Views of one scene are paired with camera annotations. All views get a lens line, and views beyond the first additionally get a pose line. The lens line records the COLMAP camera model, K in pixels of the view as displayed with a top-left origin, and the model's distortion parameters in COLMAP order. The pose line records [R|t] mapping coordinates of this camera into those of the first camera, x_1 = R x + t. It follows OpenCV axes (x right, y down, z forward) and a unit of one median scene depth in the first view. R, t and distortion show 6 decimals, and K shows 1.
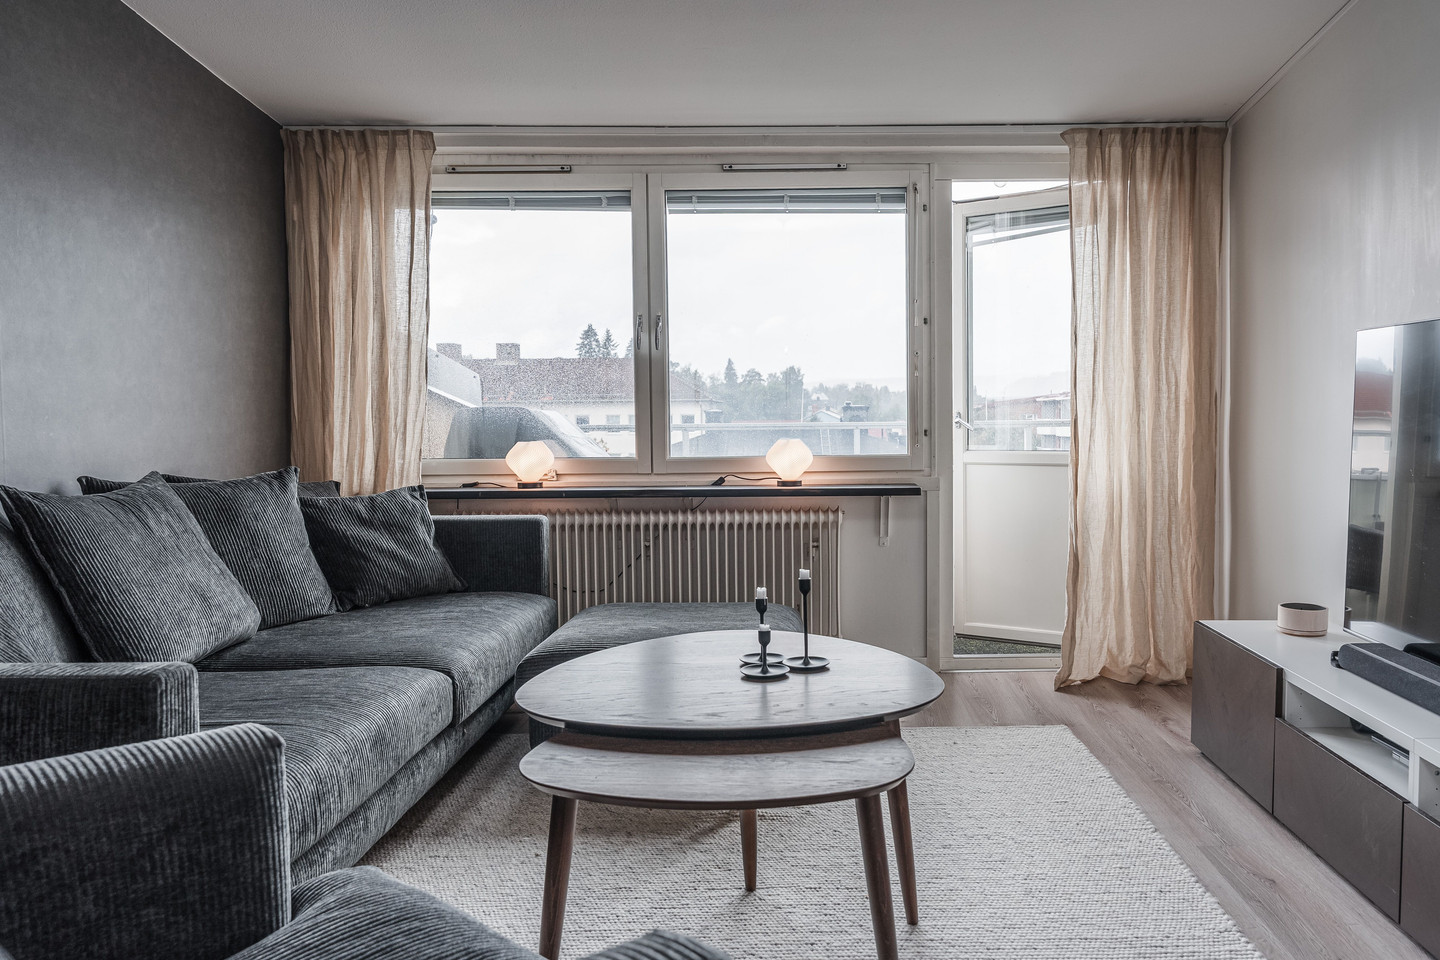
lens RADIAL K [[1063.5, 0, 721.1], [0, 1063.5, 496.5], [0, 0, 1]] dist [0.008539, -0.011051]
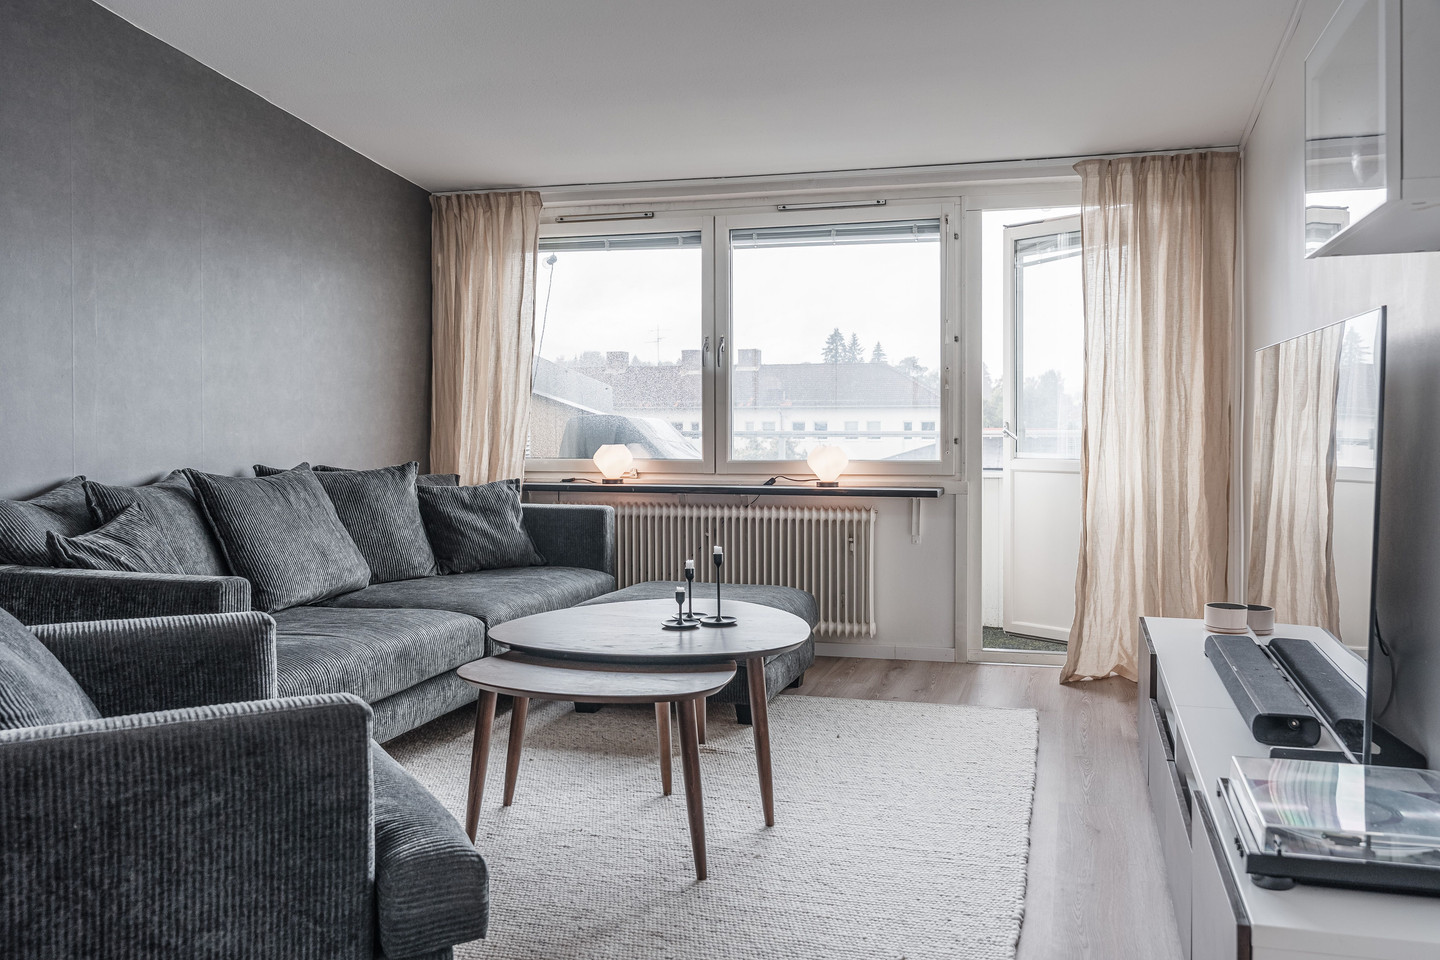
lens RADIAL K [[1164.6, 0, 720.0], [0, 1164.6, 480.0], [0, 0, 1]] dist [0.000440, 0.008319]
pose [[0.960338, 0.020503, -0.278084, 0.307933], [-0.027502, 0.999395, -0.021290, 0.012635], [0.277479, 0.028094, 0.960321, -0.221797]]
